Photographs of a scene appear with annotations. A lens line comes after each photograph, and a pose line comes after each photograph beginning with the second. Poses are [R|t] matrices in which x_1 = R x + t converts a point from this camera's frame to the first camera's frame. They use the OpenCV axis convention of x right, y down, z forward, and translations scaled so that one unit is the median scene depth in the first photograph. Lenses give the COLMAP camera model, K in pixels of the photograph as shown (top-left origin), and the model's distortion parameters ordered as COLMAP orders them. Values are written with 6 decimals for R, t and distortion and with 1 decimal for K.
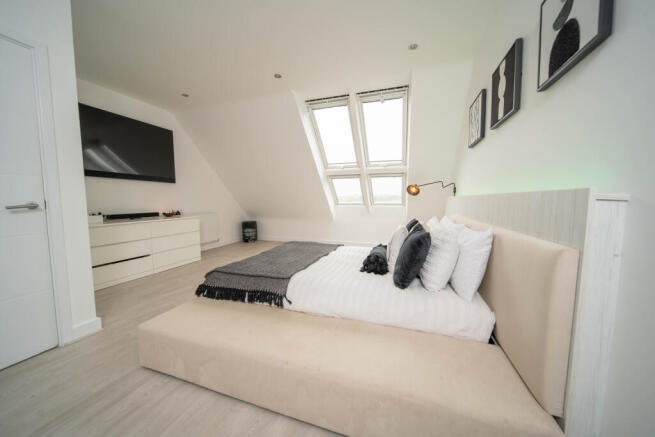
lens RADIAL K [[229.5, 0, 327.5], [0, 229.5, 218.5], [0, 0, 1]] dist [-0.001476, -0.000283]
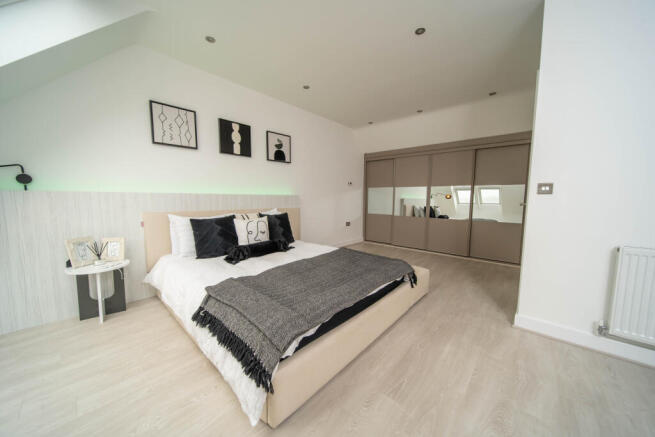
lens RADIAL K [[229.5, 0, 327.5], [0, 229.5, 218.5], [0, 0, 1]] dist [-0.001476, -0.000283]
pose [[-0.922889, -0.036641, 0.383318, -0.344686], [0.028752, 0.986127, 0.163486, -0.102800], [-0.383990, 0.161901, -0.909032, 1.293641]]
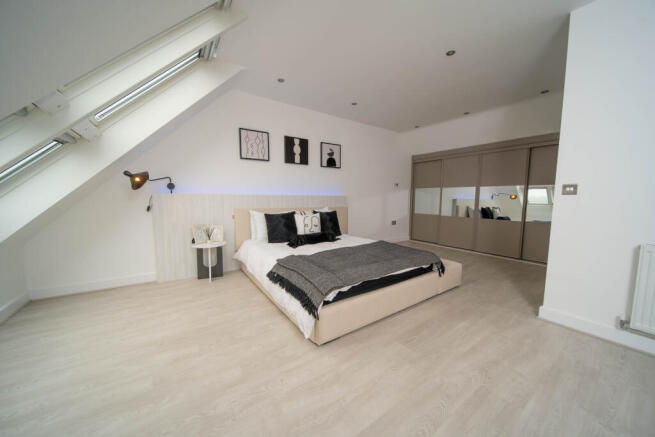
lens RADIAL K [[229.5, 0, 327.5], [0, 229.5, 218.5], [0, 0, 1]] dist [-0.001476, -0.000283]
pose [[-0.809553, -0.053872, 0.584570, -0.460751], [0.045383, 0.987057, 0.153813, -0.114032], [-0.585291, 0.151049, -0.796630, 1.429315]]
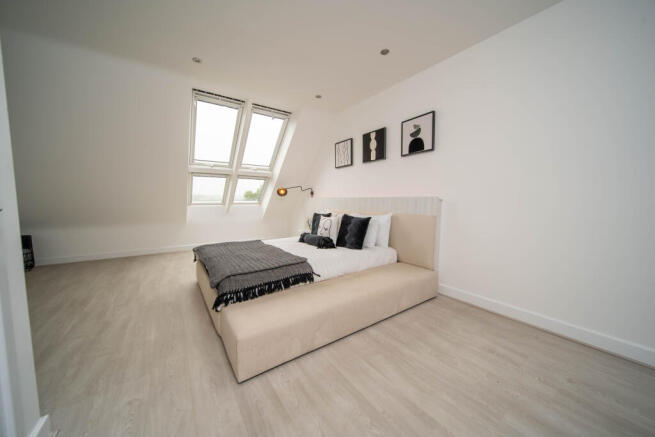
lens RADIAL K [[229.5, 0, 327.5], [0, 229.5, 218.5], [0, 0, 1]] dist [-0.001476, -0.000283]
pose [[0.584754, -0.061687, 0.808862, -0.596721], [0.063496, 0.997526, 0.030172, -0.002618], [-0.808722, 0.033716, 0.587224, 0.079419]]
